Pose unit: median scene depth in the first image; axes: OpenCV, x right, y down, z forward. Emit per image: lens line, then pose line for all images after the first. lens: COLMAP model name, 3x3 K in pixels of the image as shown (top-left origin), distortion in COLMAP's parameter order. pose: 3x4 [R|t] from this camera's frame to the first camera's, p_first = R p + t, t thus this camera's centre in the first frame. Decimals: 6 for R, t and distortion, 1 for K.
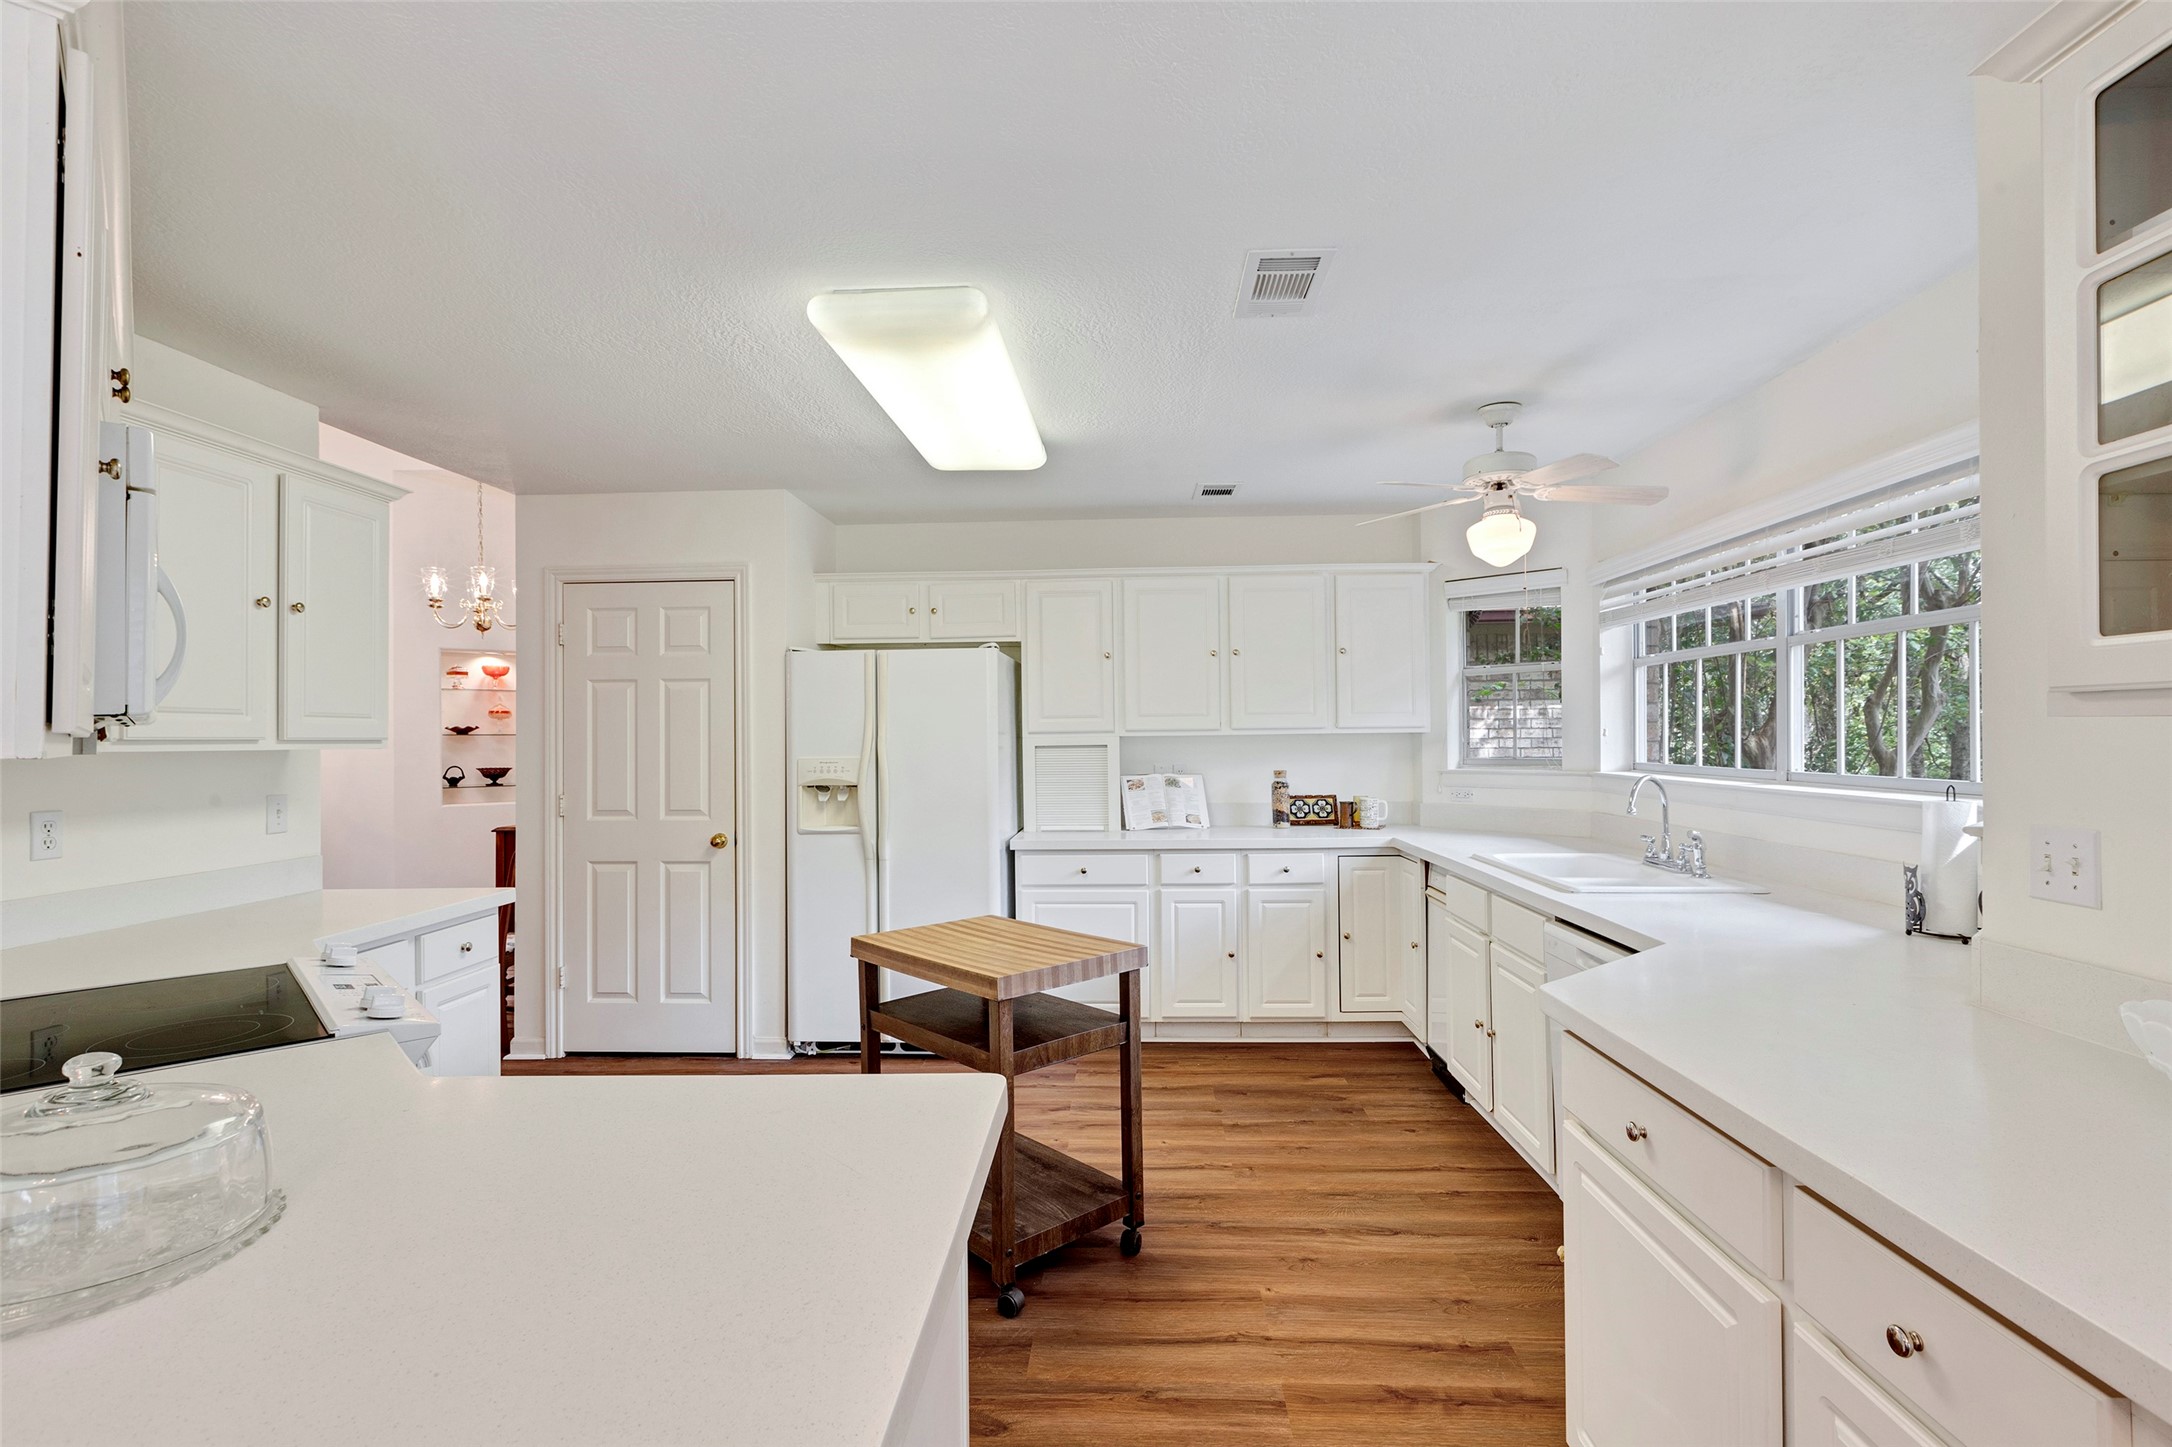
lens RADIAL K [[1006.4, 0, 1105.7], [0, 1006.4, 731.7], [0, 0, 1]] dist [0.008574, -0.000528]
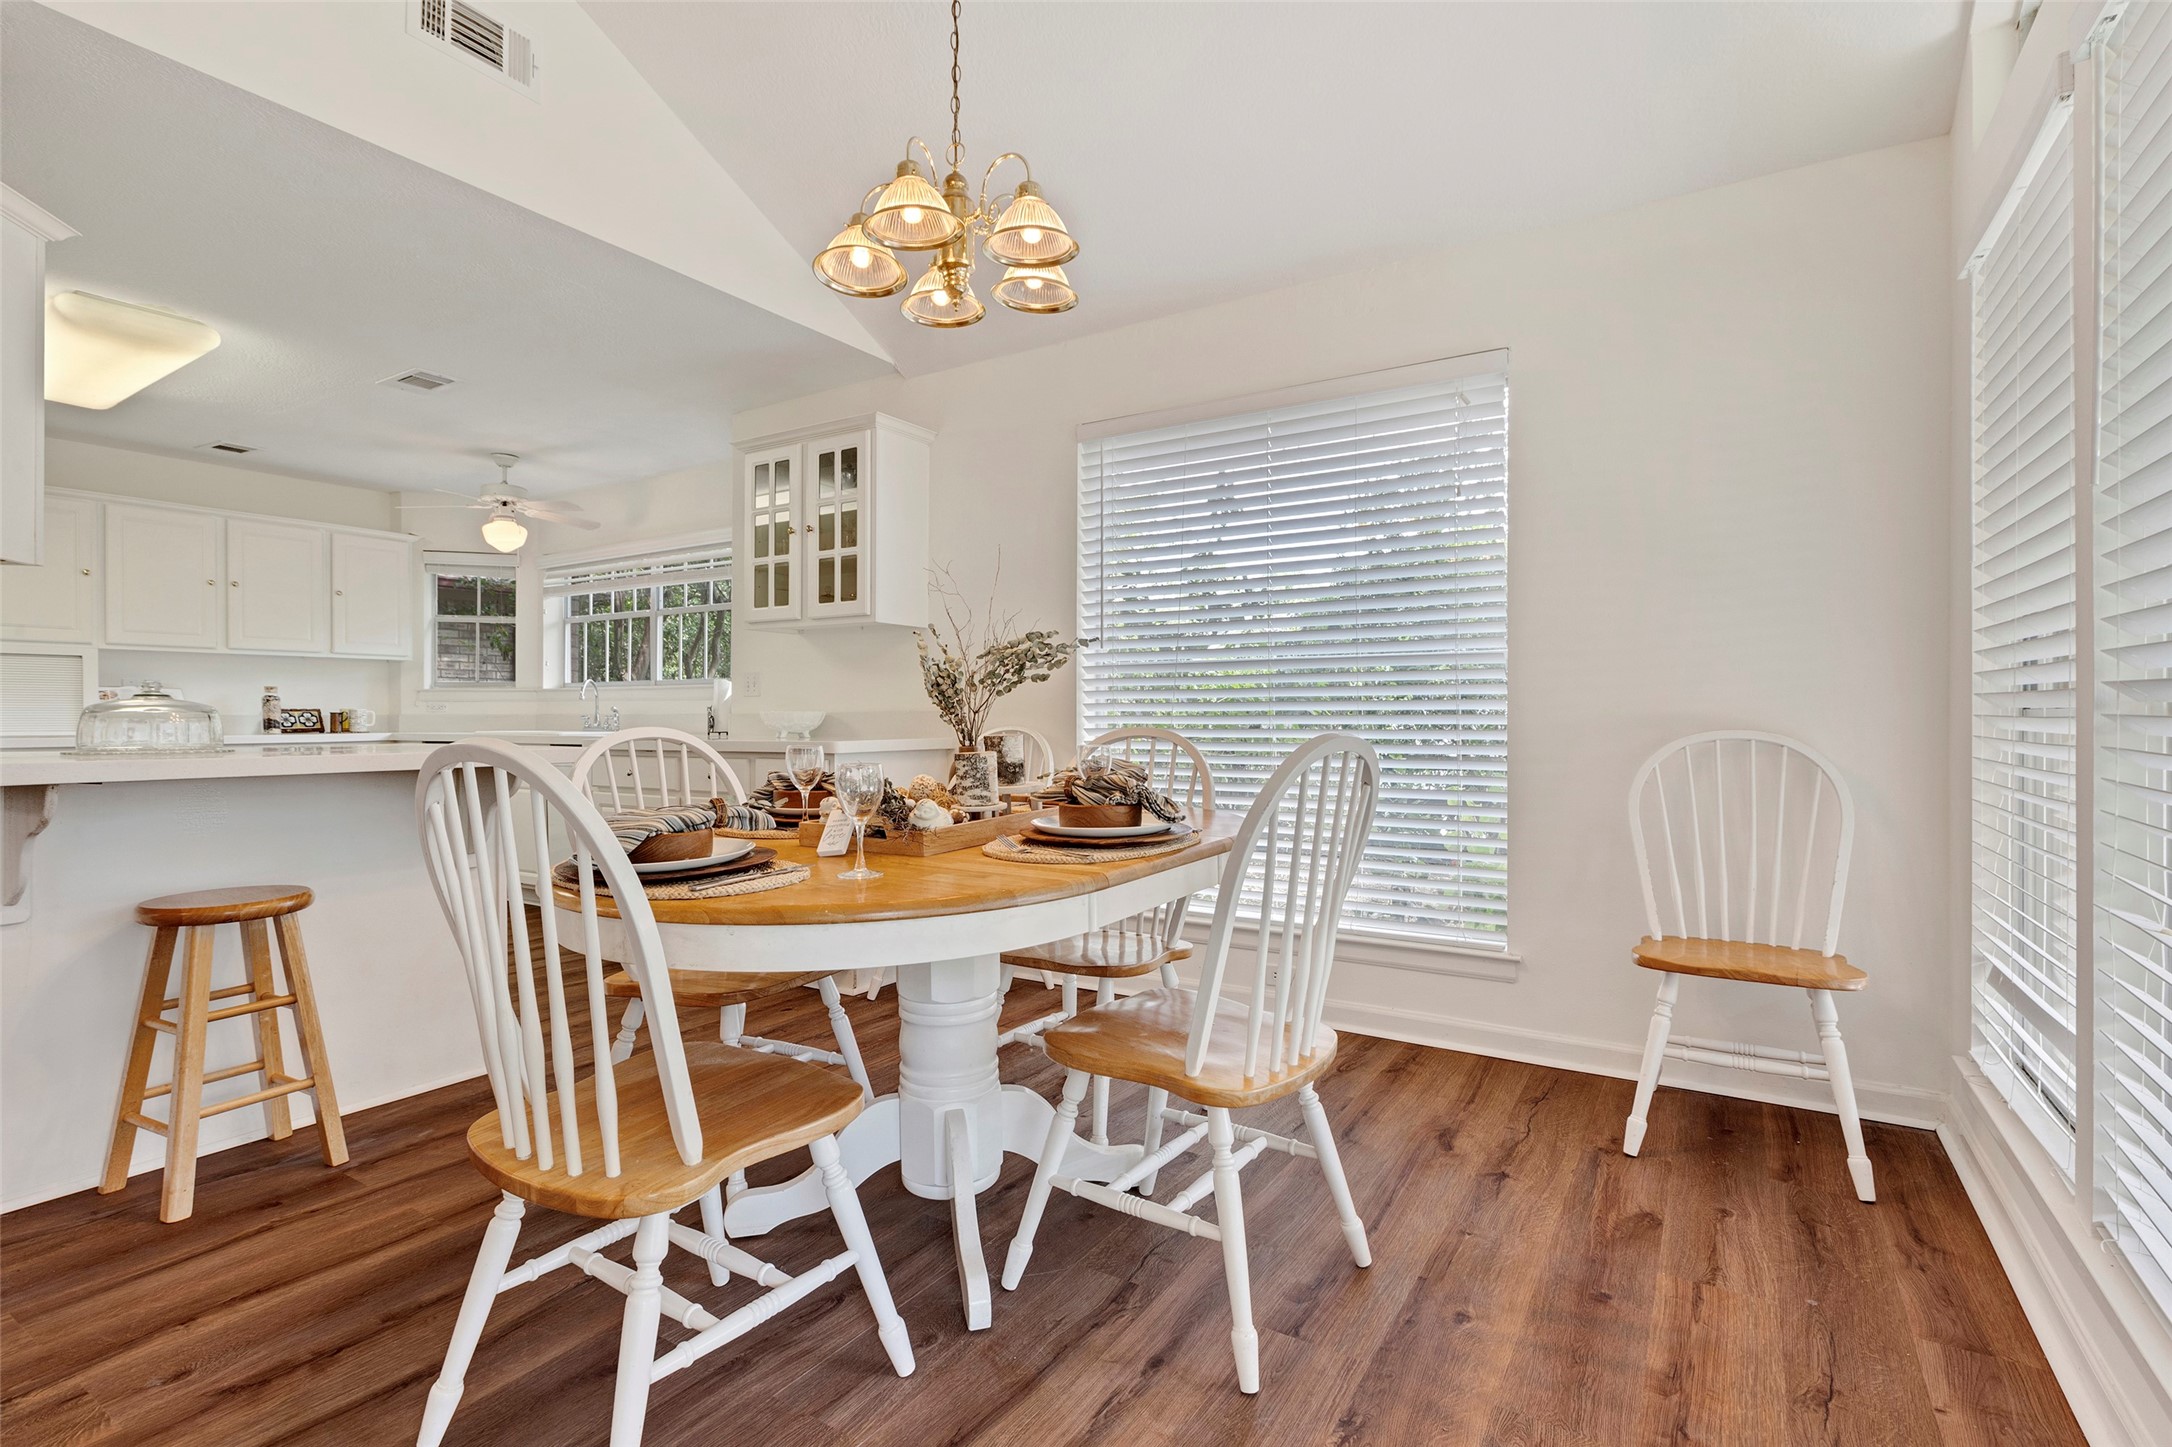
lens RADIAL K [[1006.4, 0, 1085.0], [0, 1006.4, 720.0], [0, 0, 1]] dist [0.008574, -0.000528]
pose [[0.508387, 0.003316, 0.861122, -0.491250], [-0.005444, 0.999985, -0.000637, 0.097194], [-0.861112, -0.004364, 0.508397, -0.595983]]
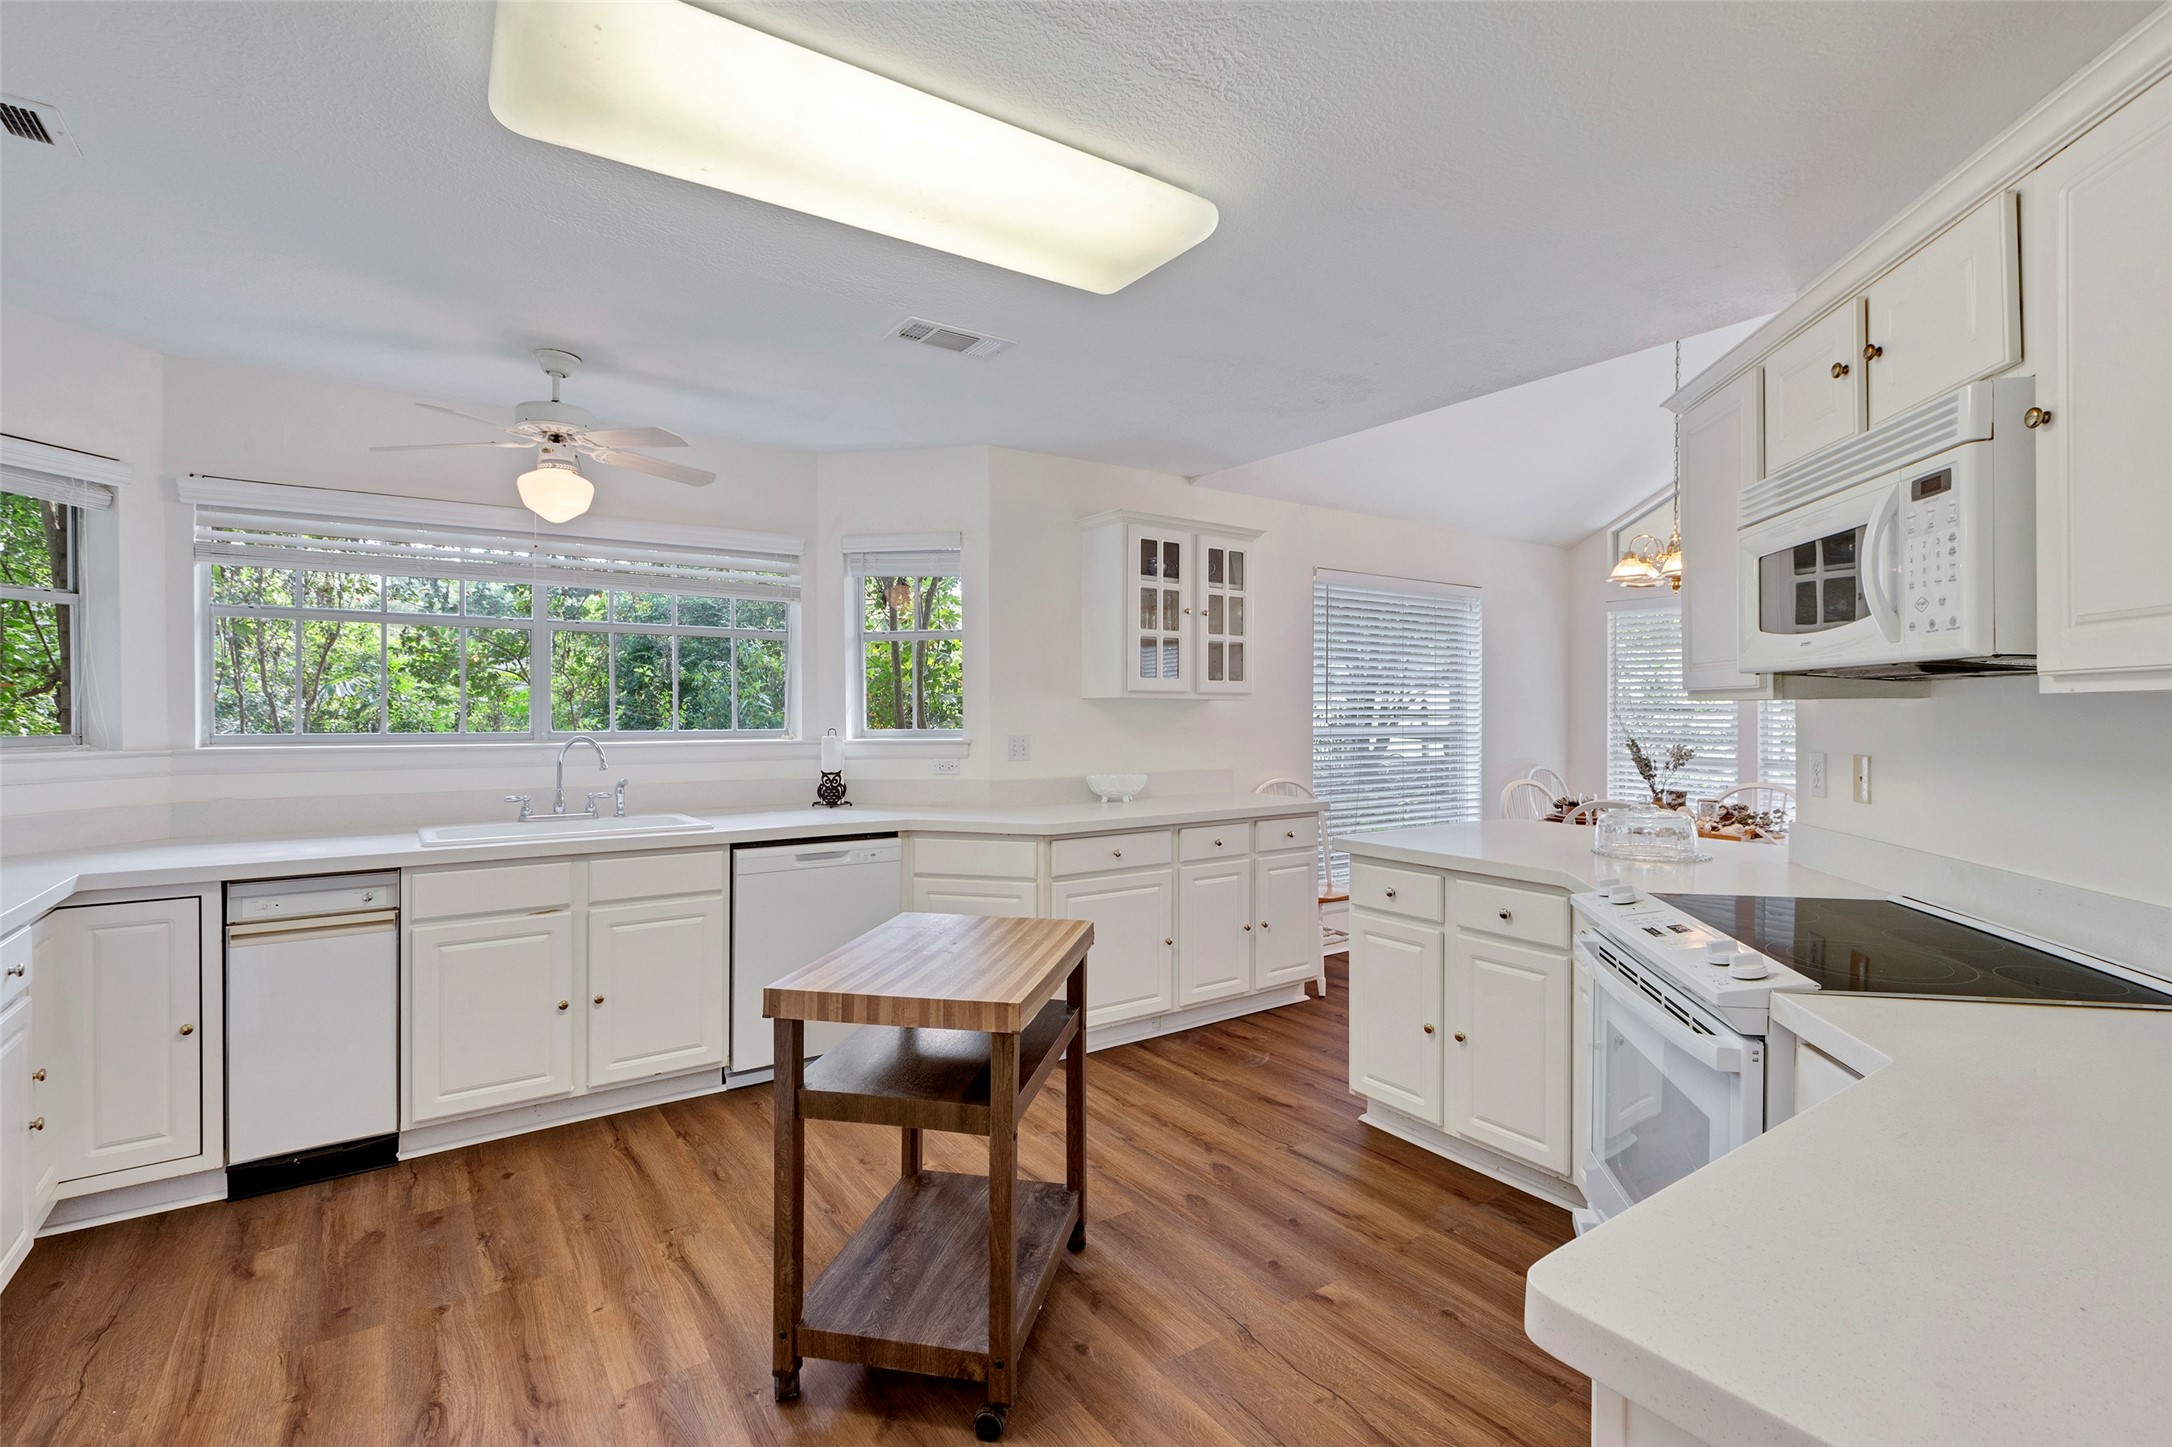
lens RADIAL K [[1006.4, 0, 1098.0], [0, 1006.4, 713.6], [0, 0, 1]] dist [0.008574, -0.000528]
pose [[-0.598240, 0.005367, 0.801299, -0.599849], [0.001362, 0.999983, -0.005681, 0.020930], [-0.801316, -0.002308, -0.598237, 1.019507]]
